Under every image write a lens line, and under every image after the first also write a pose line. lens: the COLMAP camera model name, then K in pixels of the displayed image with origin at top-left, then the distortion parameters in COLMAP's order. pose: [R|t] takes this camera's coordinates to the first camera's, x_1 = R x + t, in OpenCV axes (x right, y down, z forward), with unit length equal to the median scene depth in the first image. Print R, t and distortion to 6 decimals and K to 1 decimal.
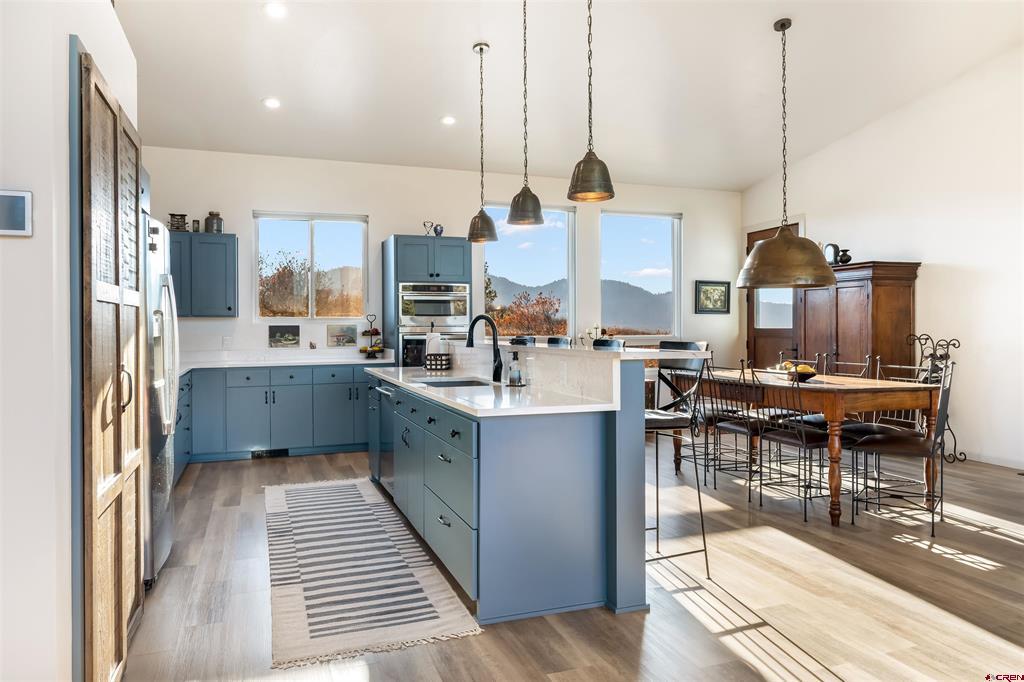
lens RADIAL K [[679.2, 0, 513.1], [0, 679.2, 325.1], [0, 0, 1]] dist [0.004173, 0.002536]
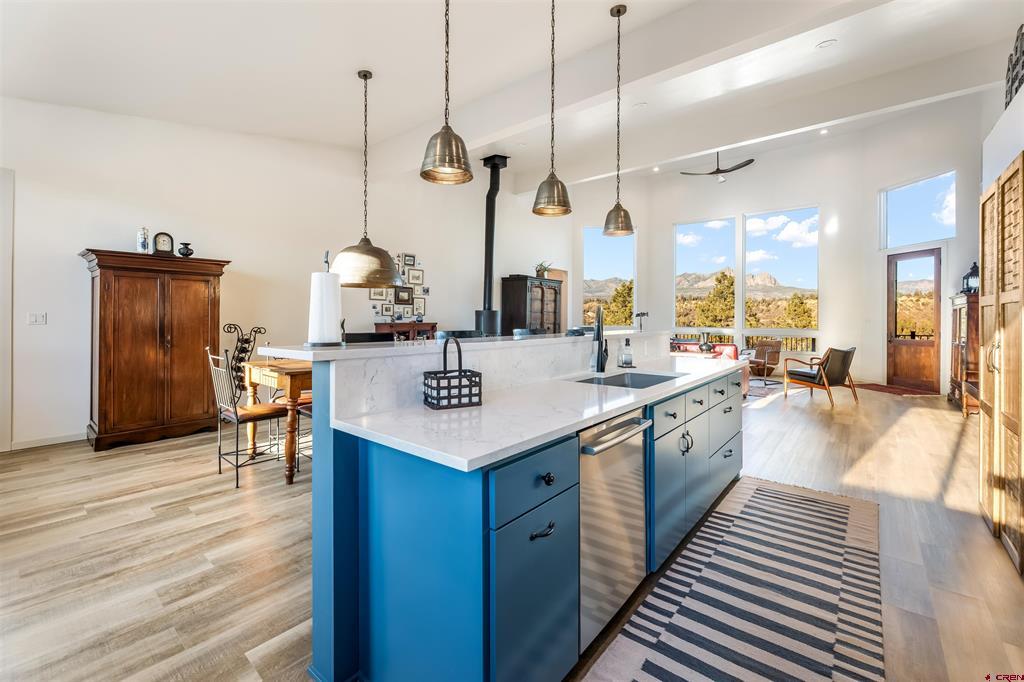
lens RADIAL K [[429.9, 0, 513.8], [0, 429.9, 312.8], [0, 0, 1]] dist [0.000349, 0.000129]
pose [[-0.495553, 0.008696, 0.868534, -0.330797], [0.001639, 0.999957, -0.009077, 0.000548], [-0.868576, -0.003075, -0.495546, 0.915962]]
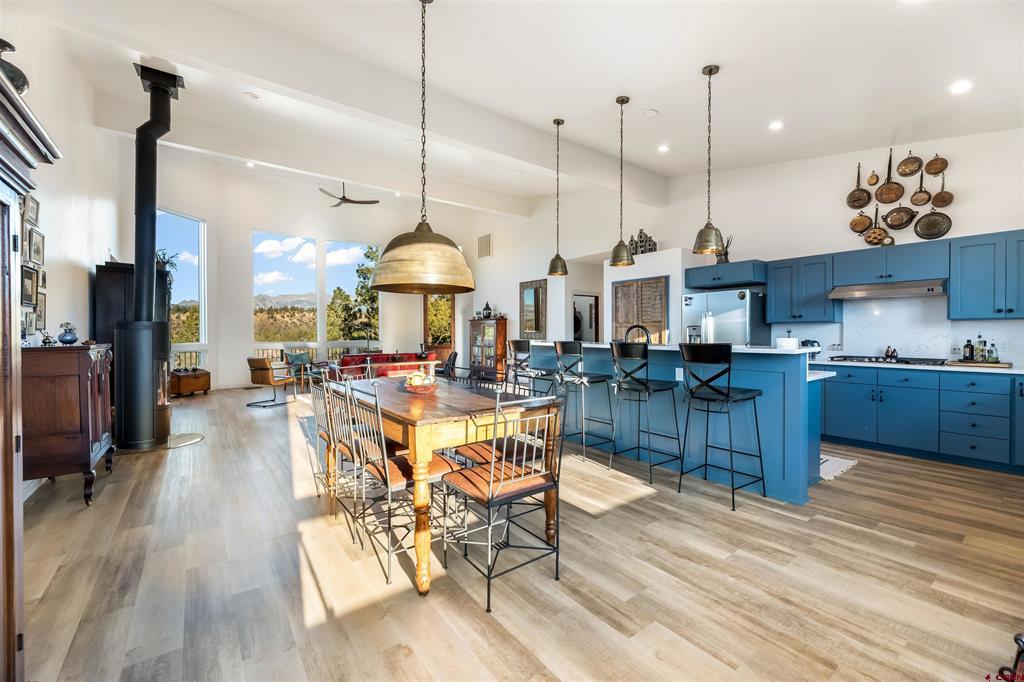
lens RADIAL K [[417.0, 0, 512.0], [0, 417.0, 341.0], [0, 0, 1]] dist [-0.000753, -0.000097]
pose [[-0.957649, 0.015885, -0.287501, 0.357862], [0.009859, 0.999701, 0.022394, -0.002329], [0.287771, 0.018611, -0.957518, 1.239442]]
